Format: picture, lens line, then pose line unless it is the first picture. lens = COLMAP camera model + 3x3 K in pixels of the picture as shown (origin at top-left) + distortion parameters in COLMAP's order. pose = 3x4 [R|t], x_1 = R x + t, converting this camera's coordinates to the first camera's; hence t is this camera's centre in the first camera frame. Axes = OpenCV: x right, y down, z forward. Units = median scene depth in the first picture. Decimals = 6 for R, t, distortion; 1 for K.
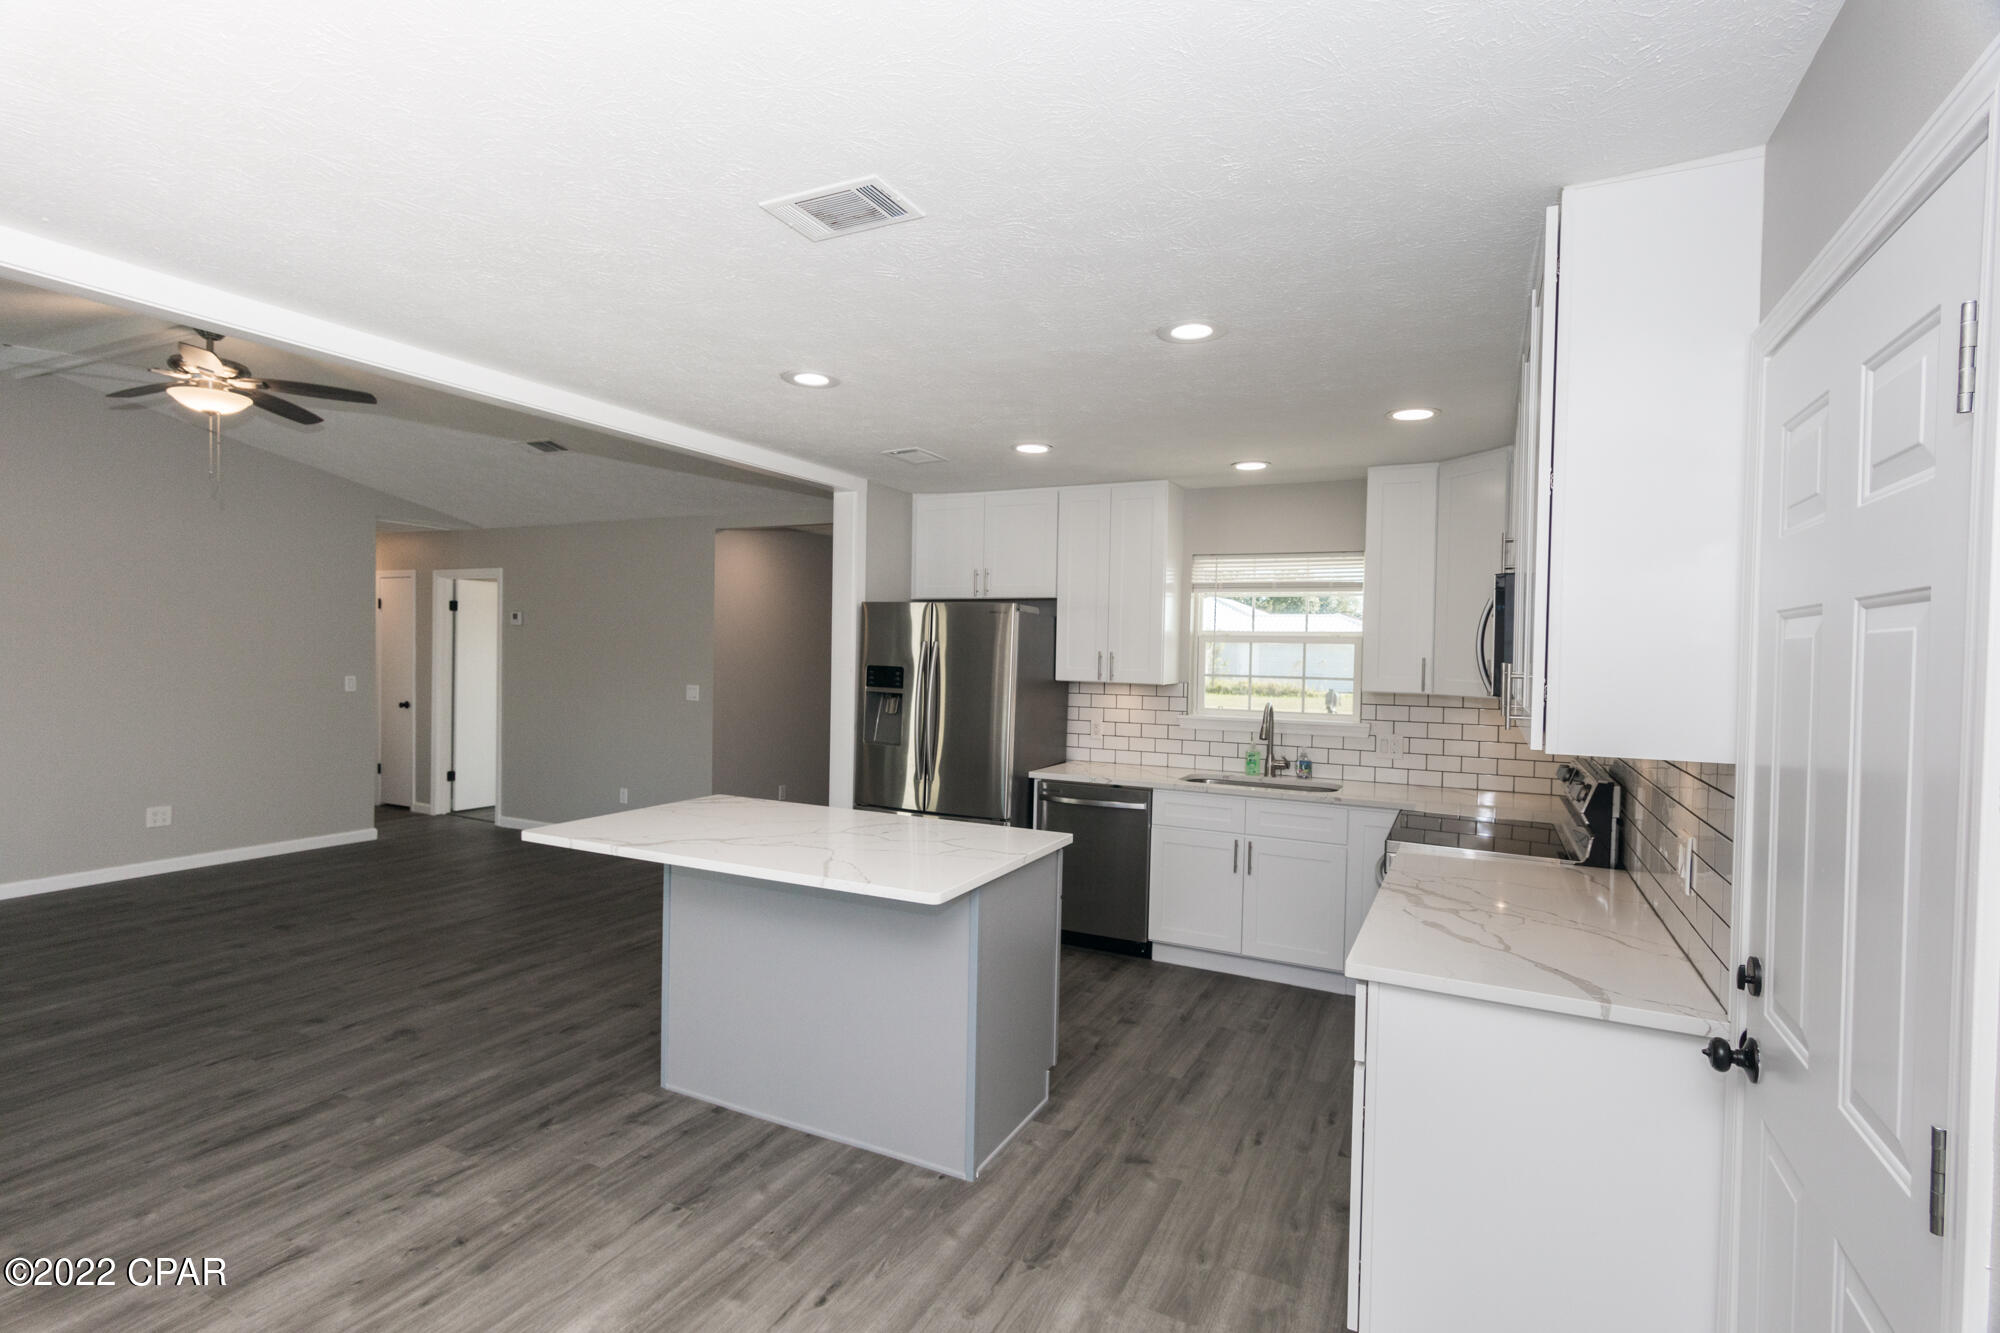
lens RADIAL K [[956.0, 0, 990.3], [0, 956.0, 673.3], [0, 0, 1]] dist [0.004195, -0.000463]
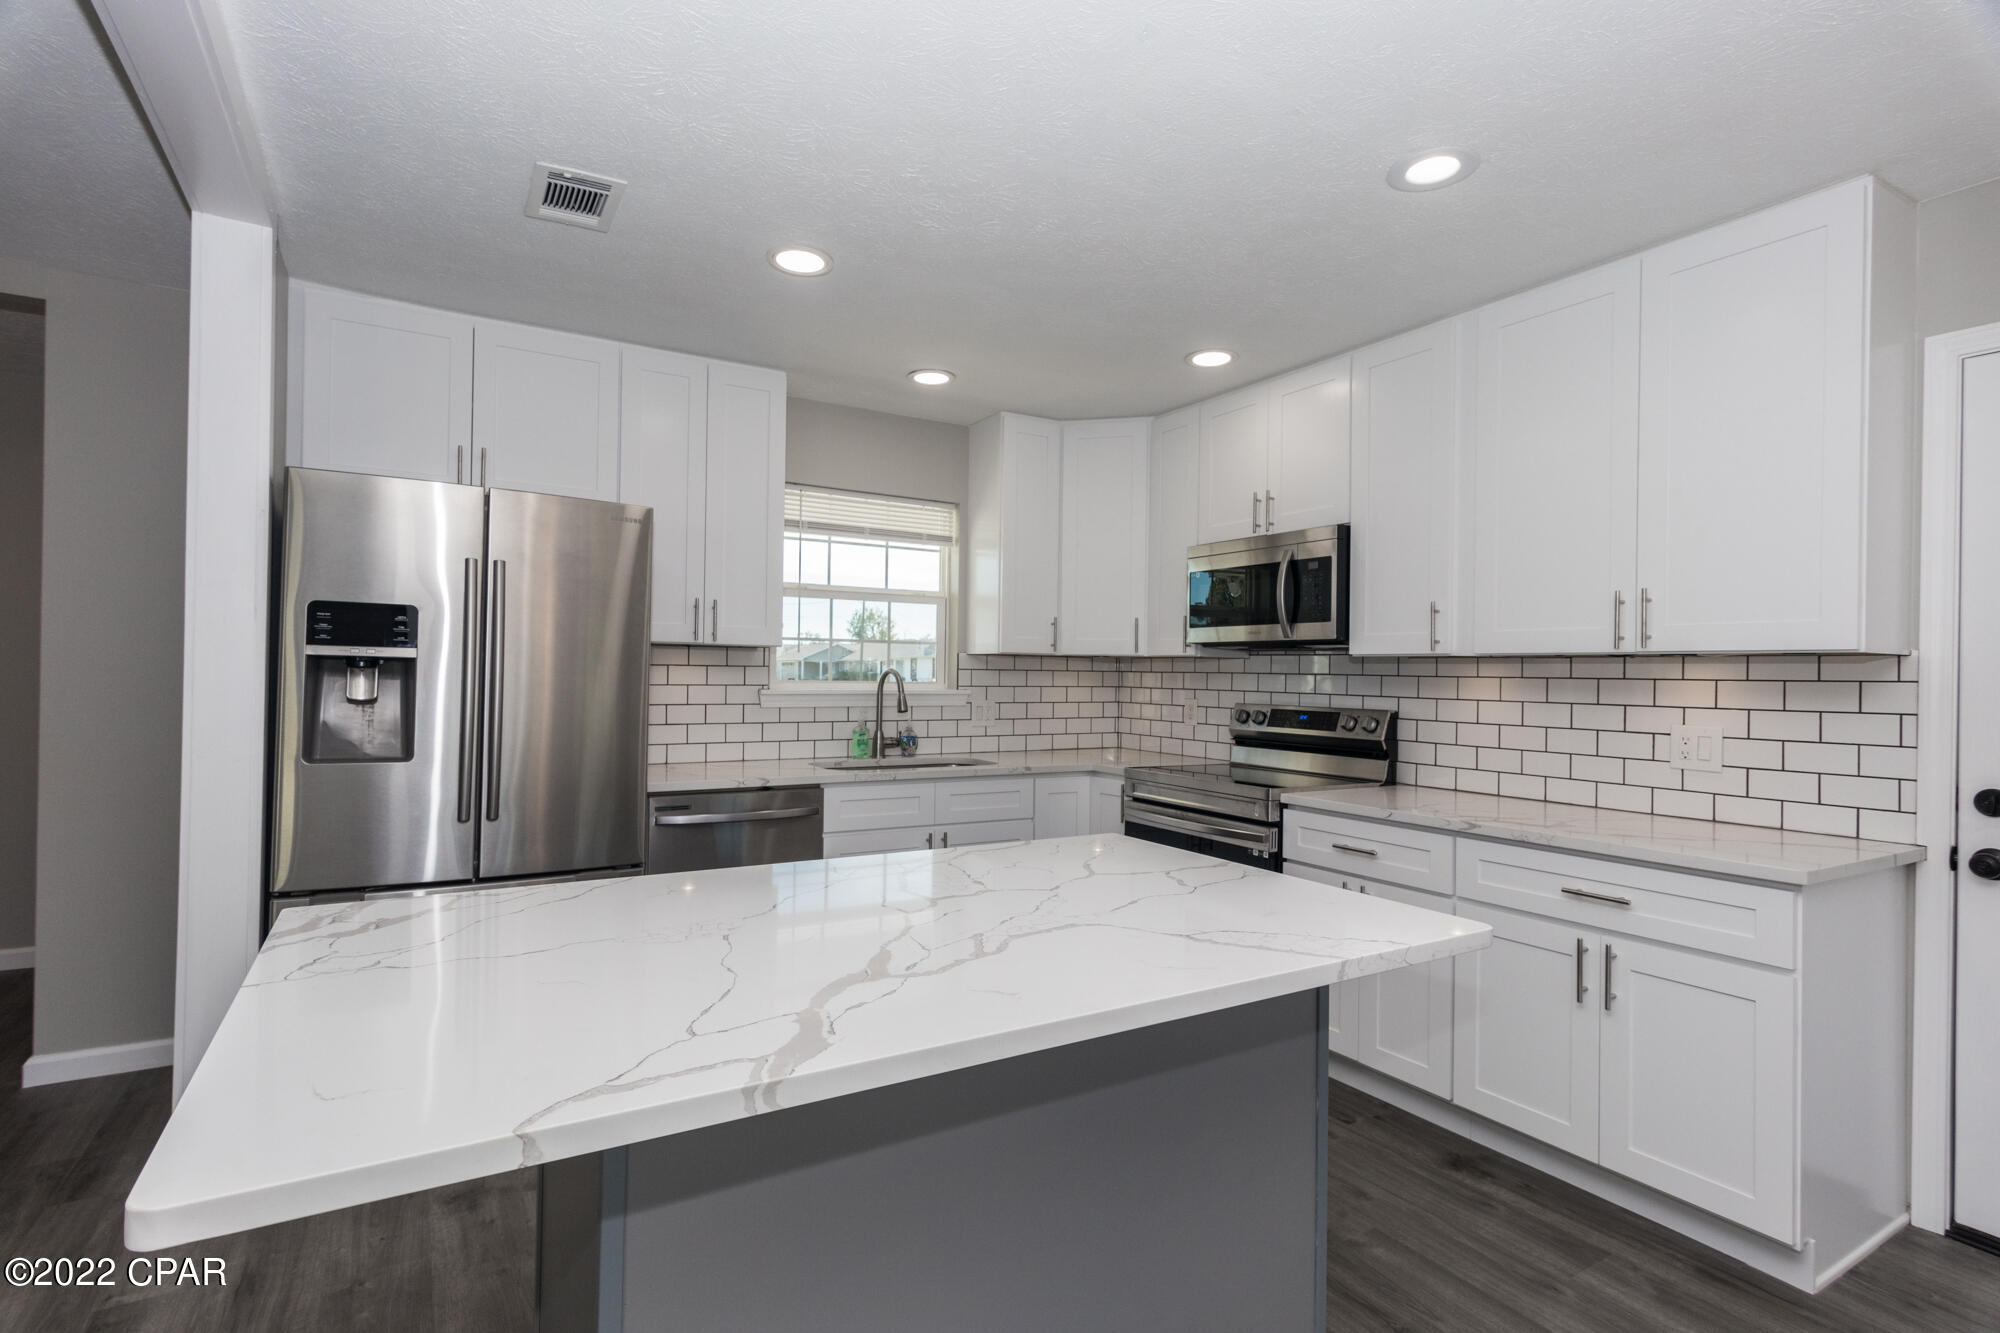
lens RADIAL K [[956.0, 0, 990.3], [0, 956.0, 673.3], [0, 0, 1]] dist [0.004195, -0.000463]
pose [[0.535413, -0.011116, 0.844517, -0.468923], [0.015219, 0.999878, 0.003512, 0.042057], [-0.844453, 0.010972, 0.535517, 0.609151]]
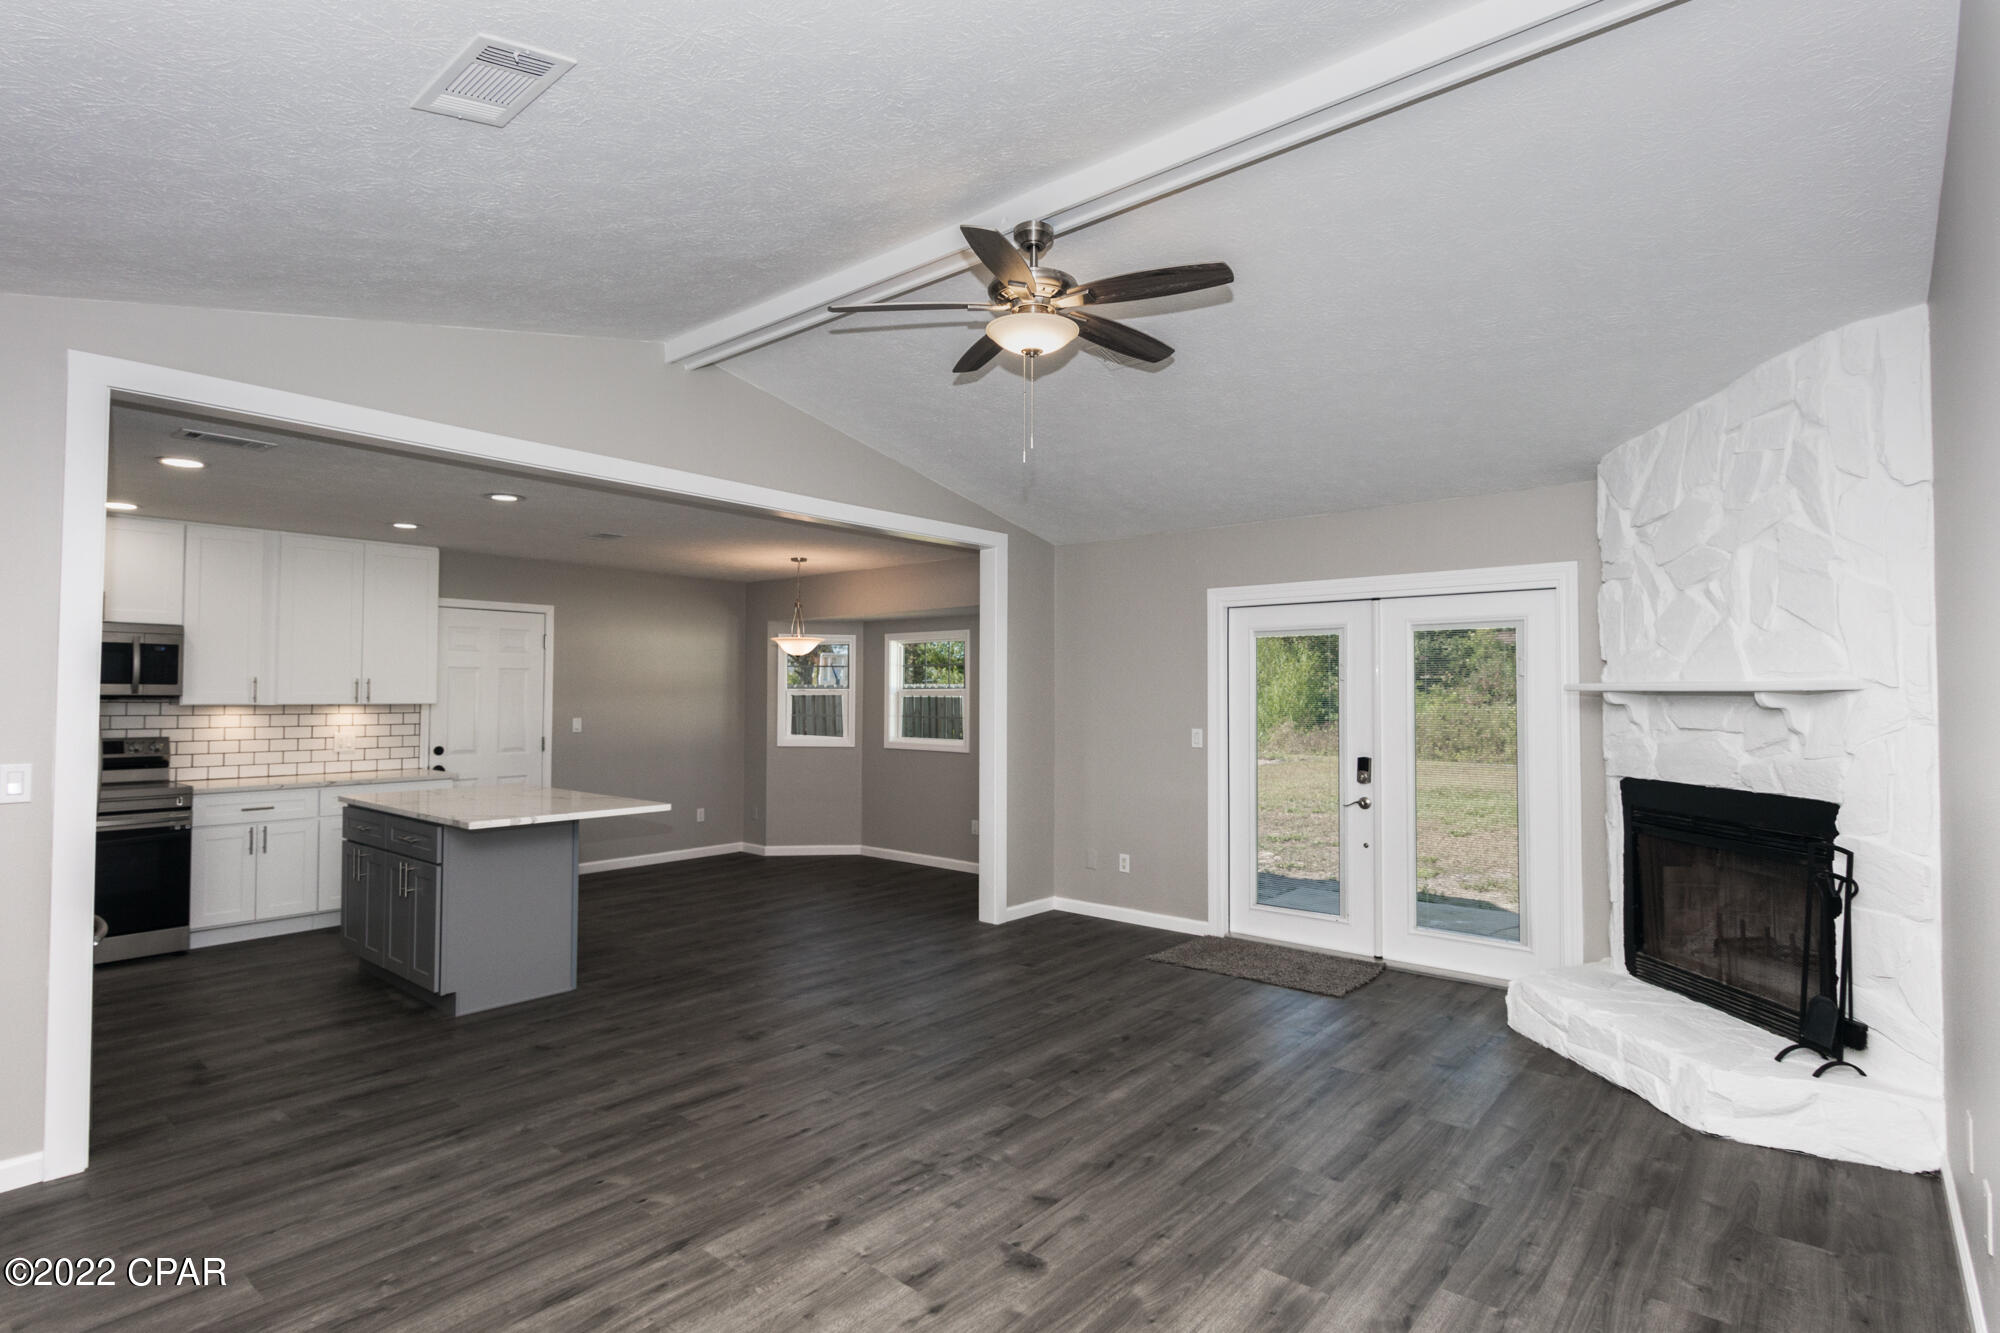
lens RADIAL K [[996.9, 0, 991.3], [0, 996.9, 663.8], [0, 0, 1]] dist [0.001178, -0.000276]
pose [[-0.971786, -0.017694, 0.235200, -1.100539], [-0.018541, 0.999827, -0.001391, -0.048034], [-0.235135, -0.005712, -0.971946, 1.973490]]
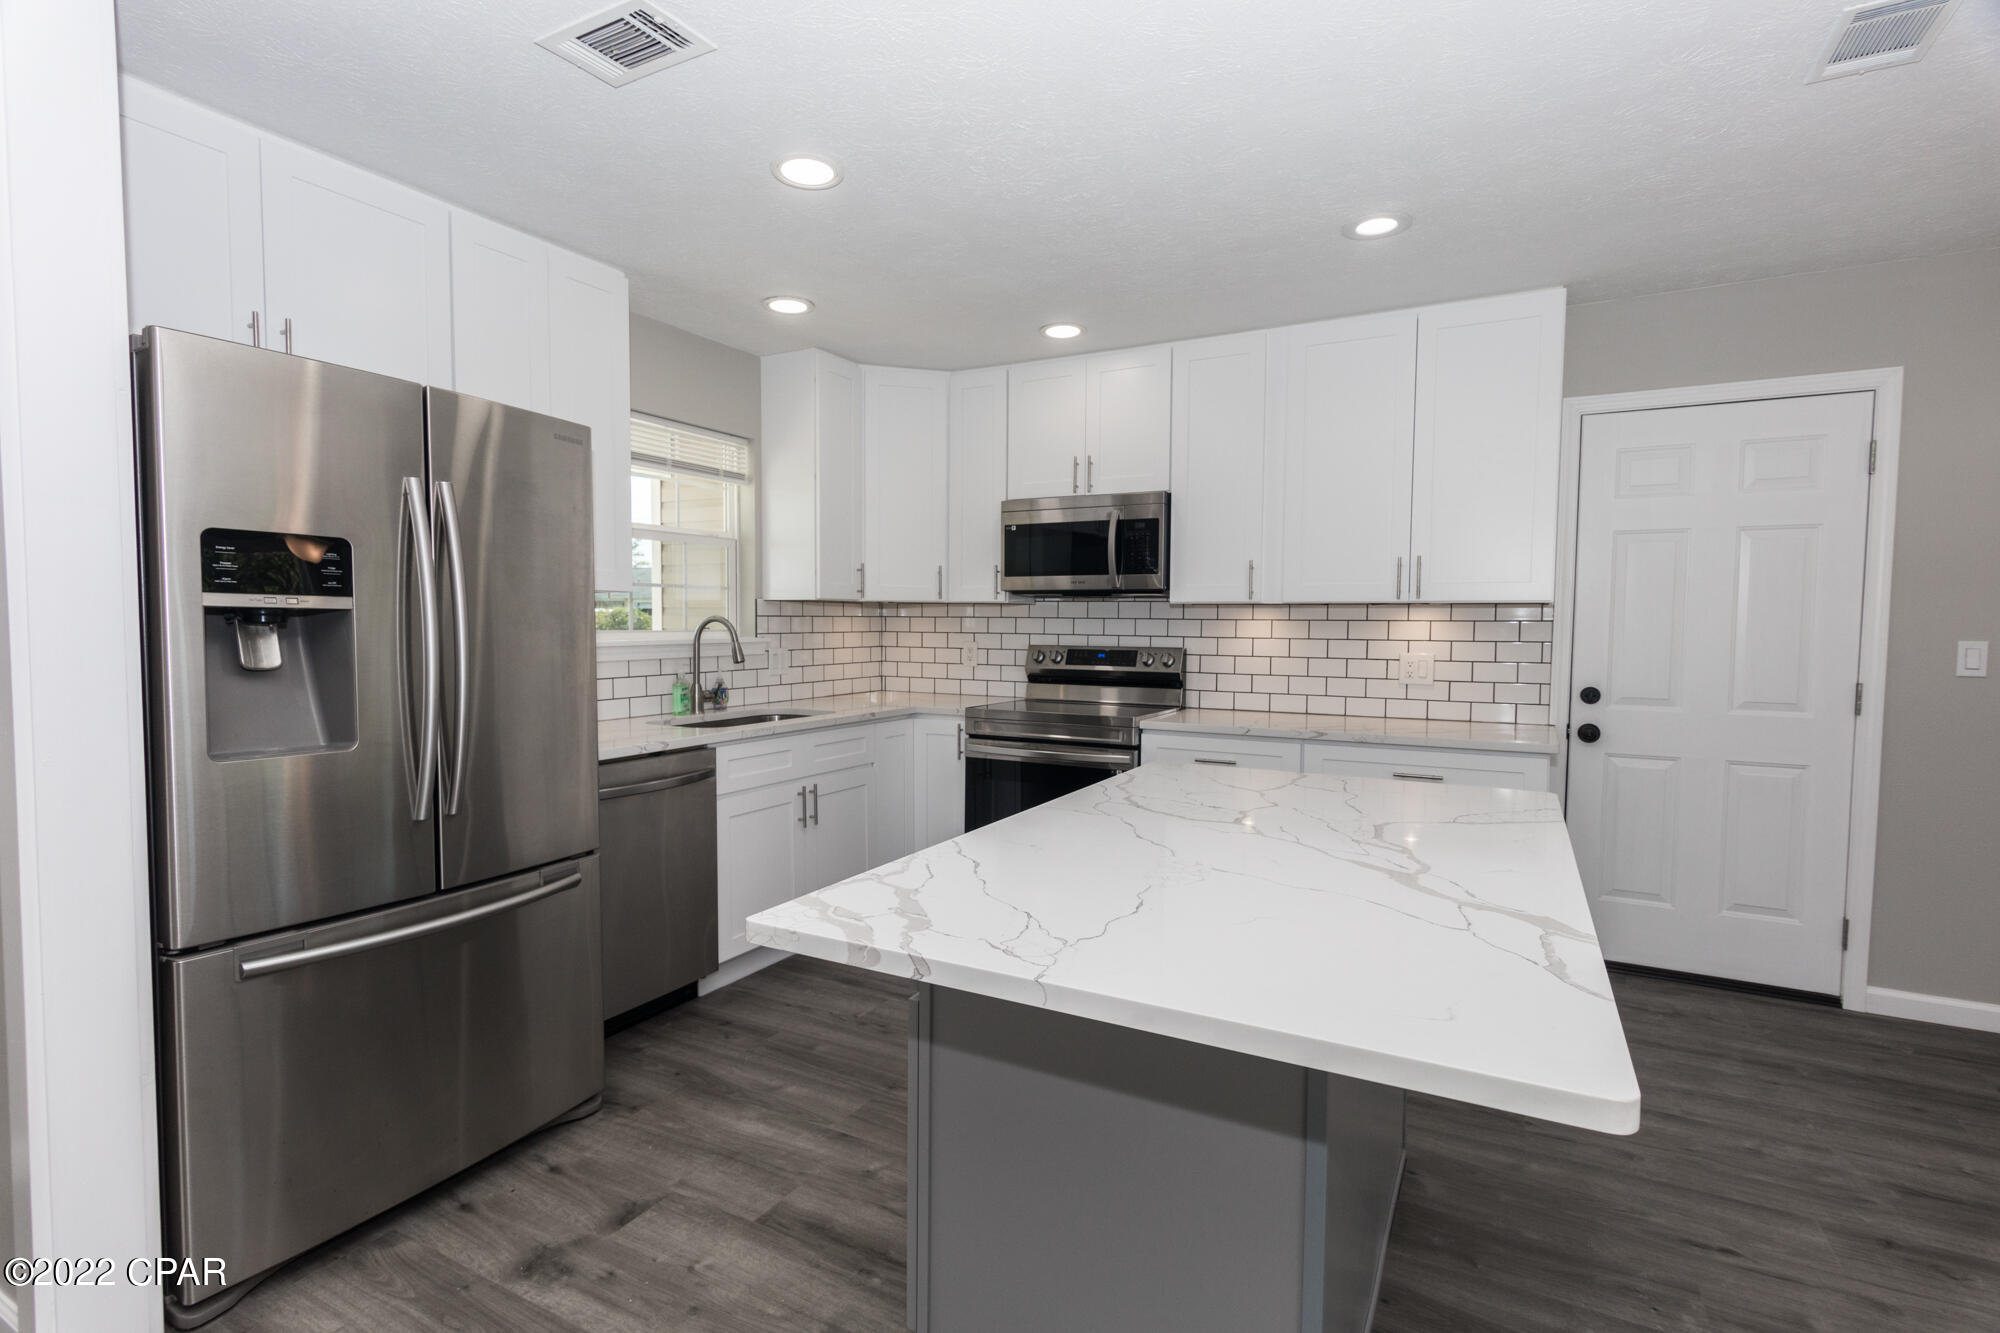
lens RADIAL K [[956.0, 0, 990.3], [0, 956.0, 673.3], [0, 0, 1]] dist [0.004195, -0.000463]
pose [[0.032414, -0.075137, 0.996646, -0.605308], [0.018550, 0.997044, 0.074564, 0.029397], [-0.999302, 0.016071, 0.033712, 0.958163]]
